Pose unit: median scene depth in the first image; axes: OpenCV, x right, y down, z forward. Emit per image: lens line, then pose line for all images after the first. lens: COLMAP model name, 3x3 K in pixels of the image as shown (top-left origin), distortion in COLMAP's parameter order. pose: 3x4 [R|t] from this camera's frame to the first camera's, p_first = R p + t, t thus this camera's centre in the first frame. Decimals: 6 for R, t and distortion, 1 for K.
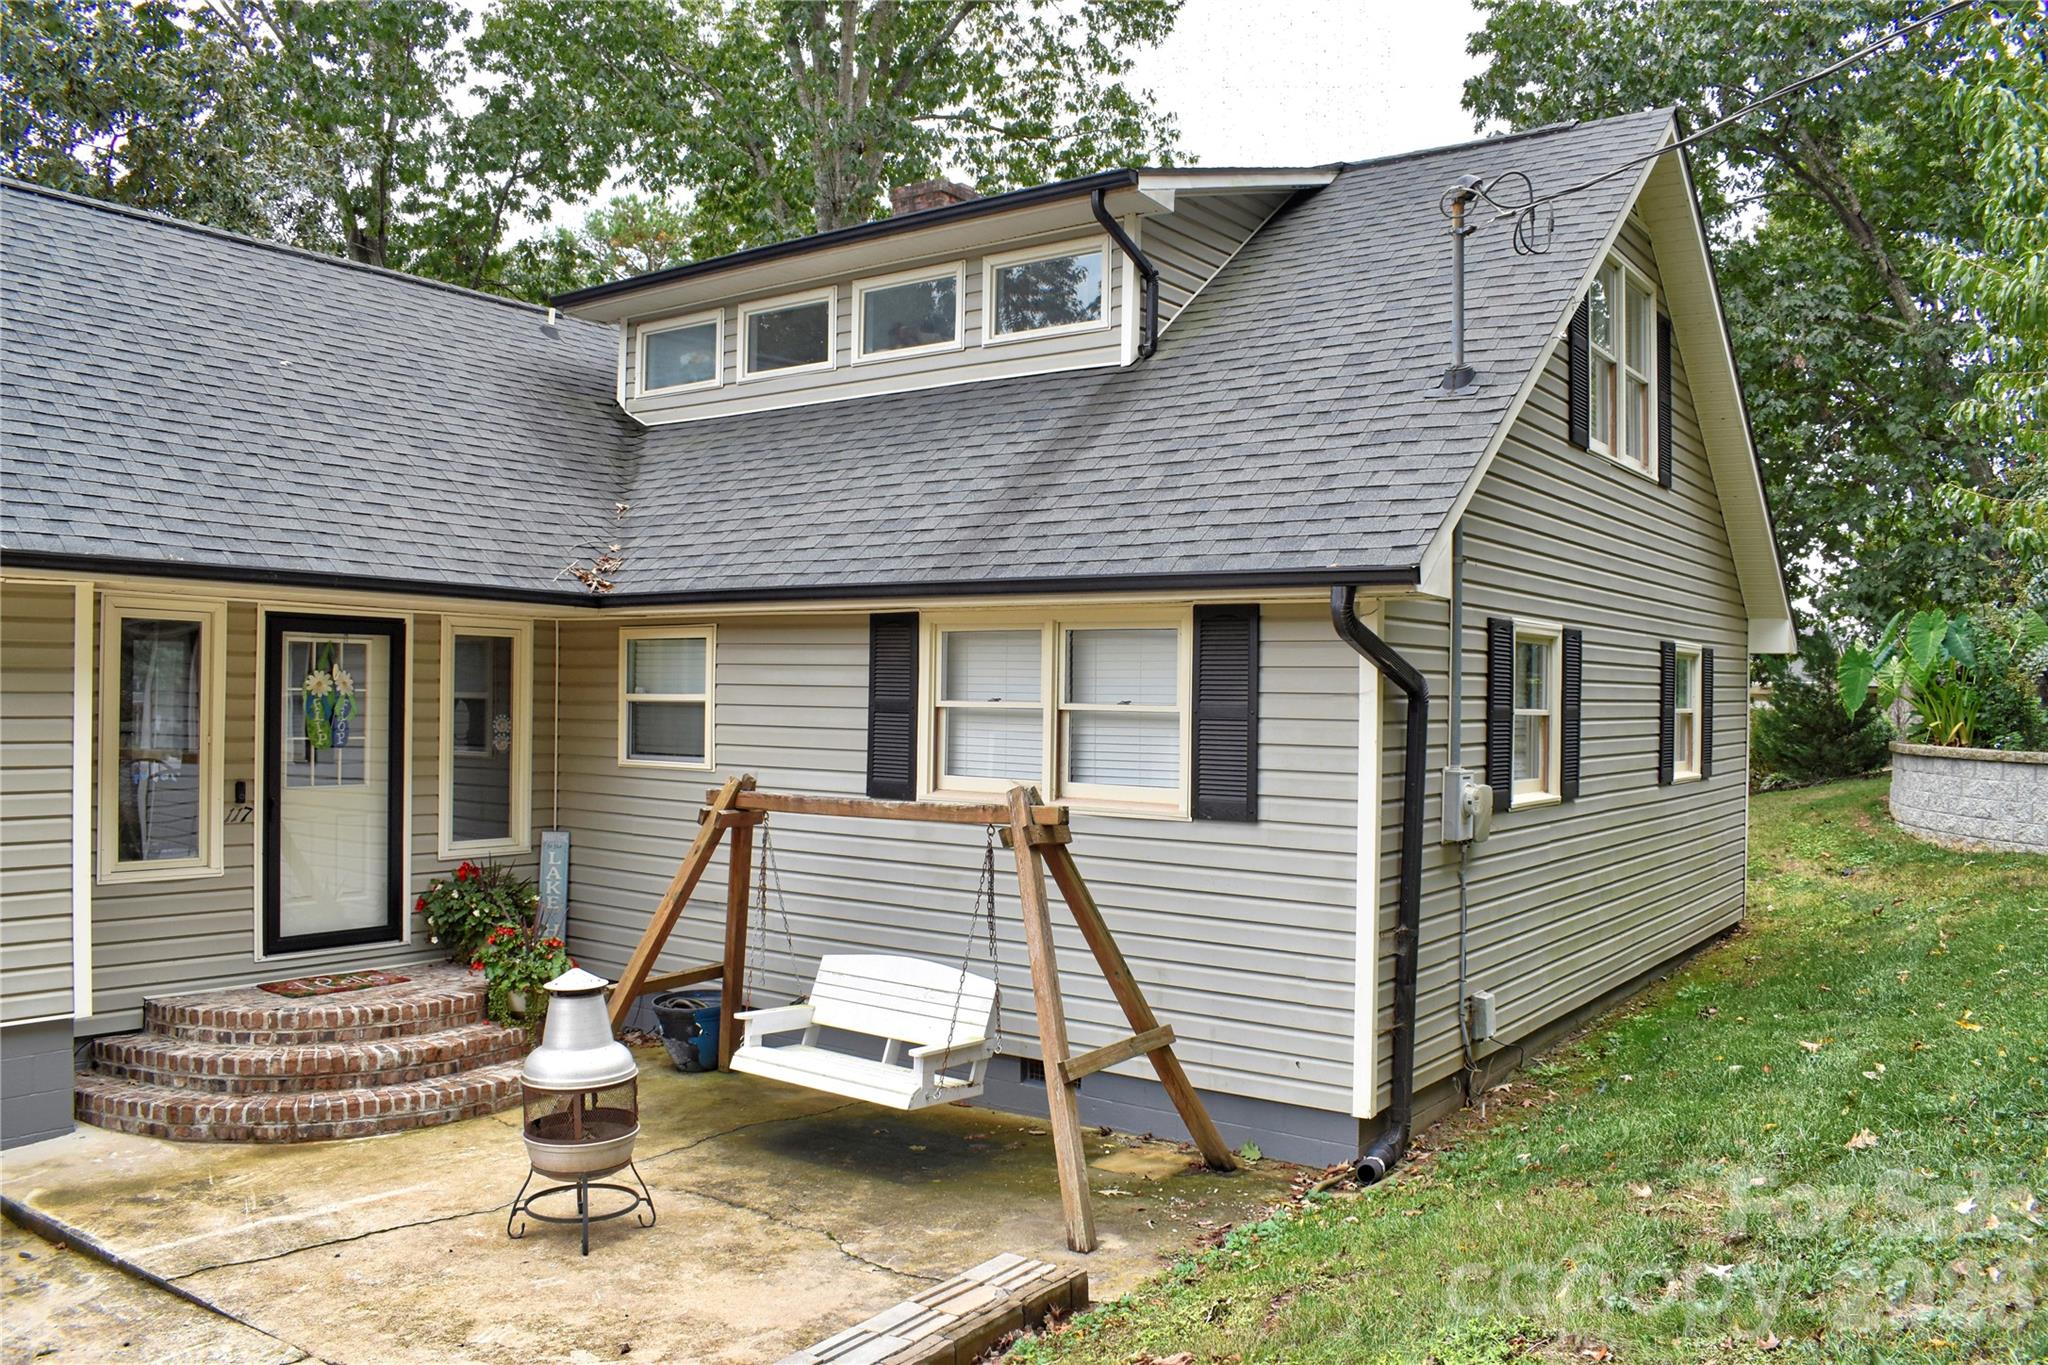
lens RADIAL K [[1579.2, 0, 1023.2], [0, 1579.2, 687.9], [0, 0, 1]] dist [-0.096502, 0.014256]
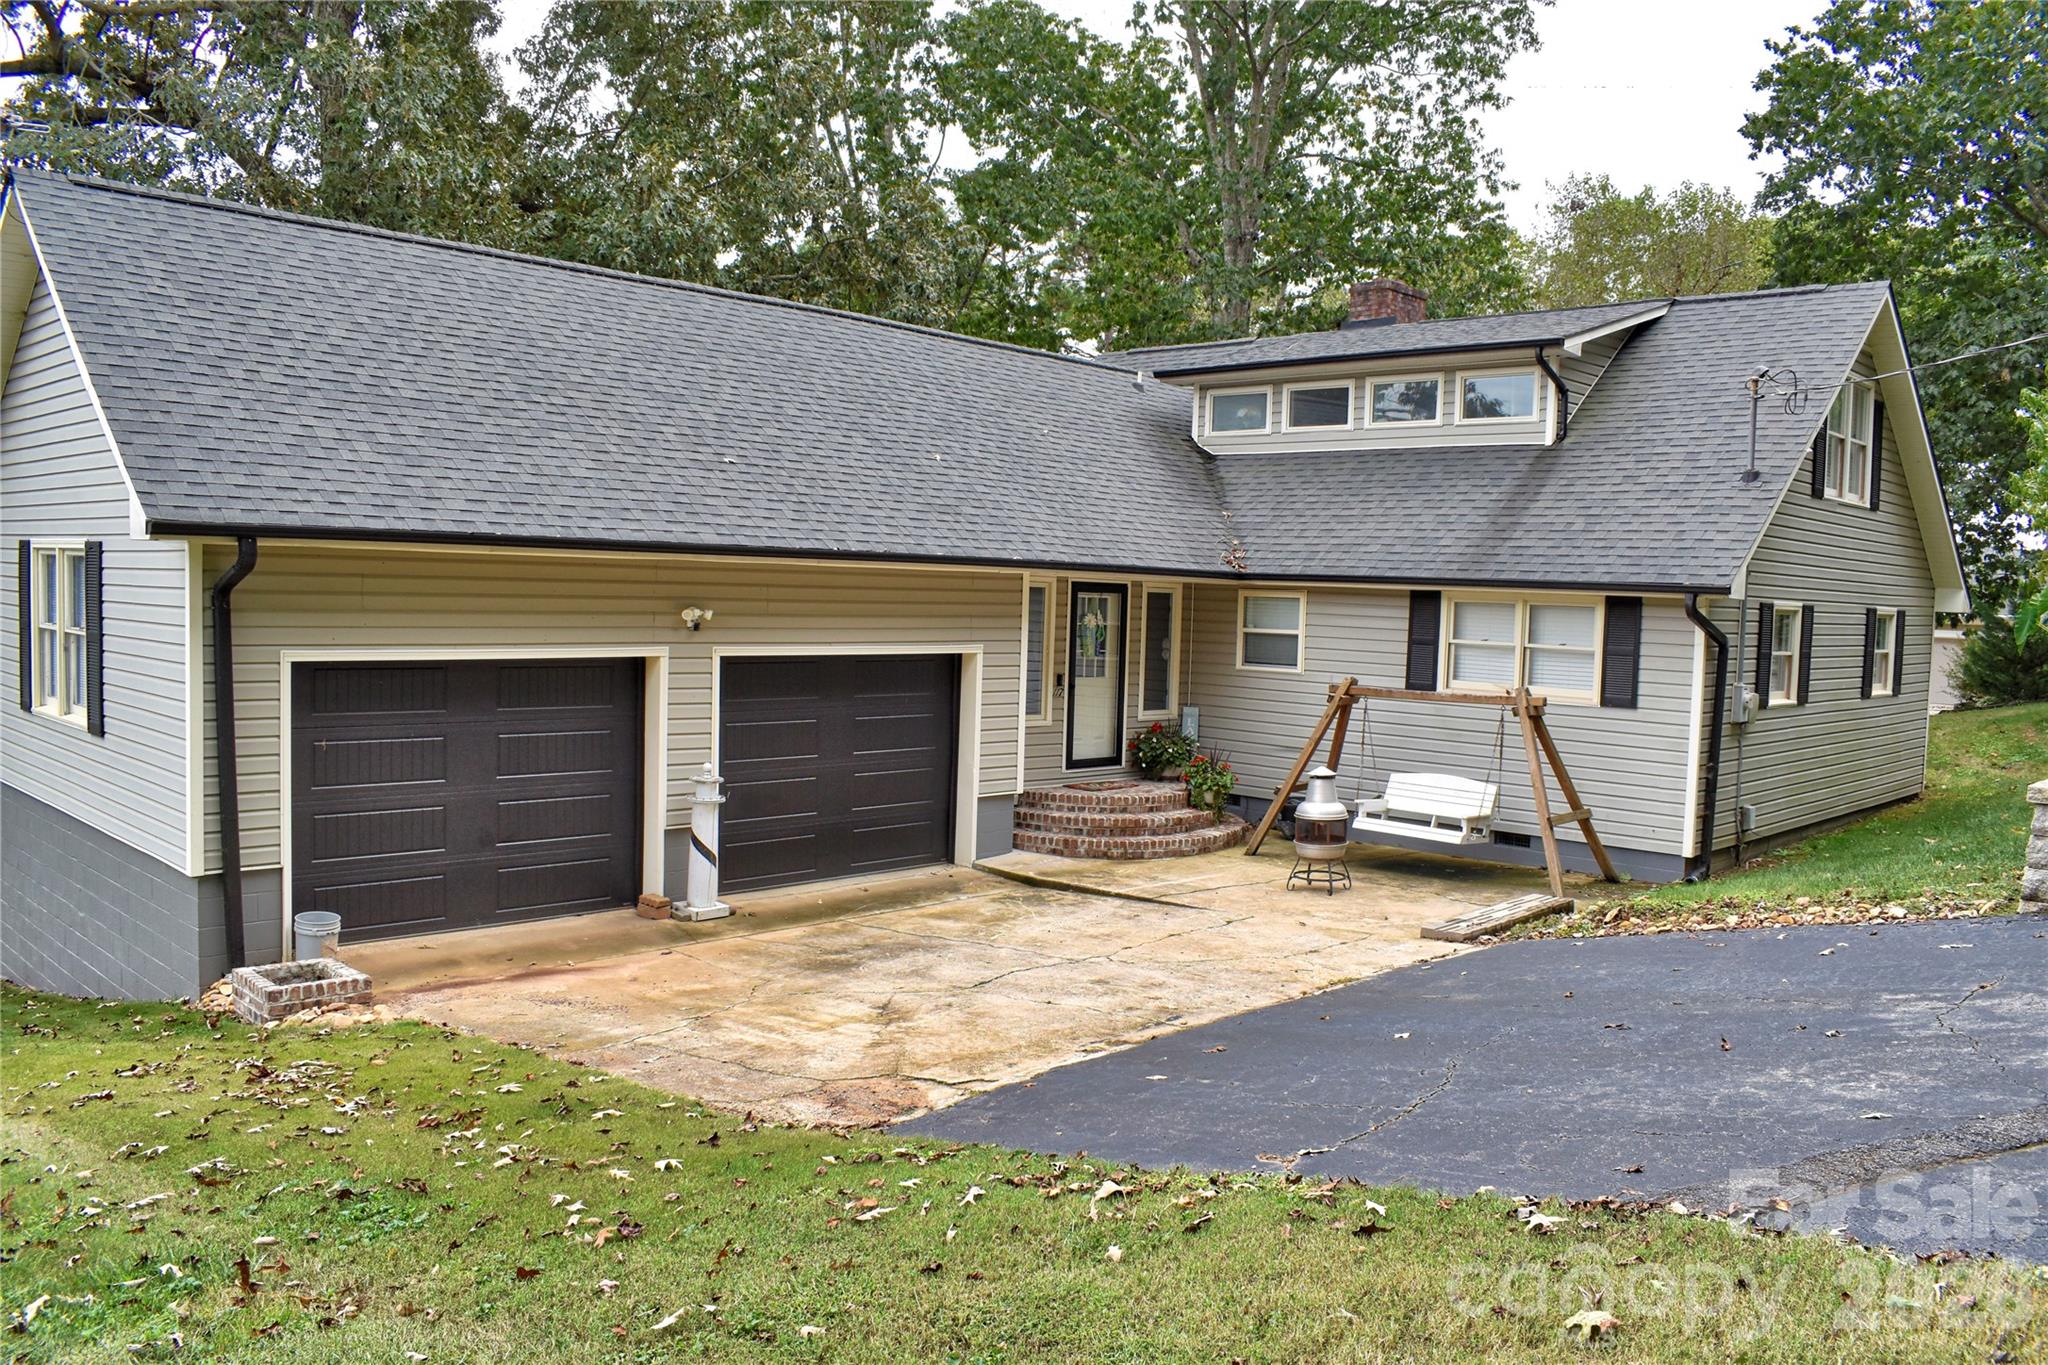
lens RADIAL K [[1579.2, 0, 1028.1], [0, 1579.2, 691.3], [0, 0, 1]] dist [-0.096502, 0.014256]
pose [[0.990587, 0.026980, -0.134196, -0.287727], [-0.018119, 0.997601, 0.066820, -0.043670], [0.135677, -0.063759, 0.988699, -0.855881]]
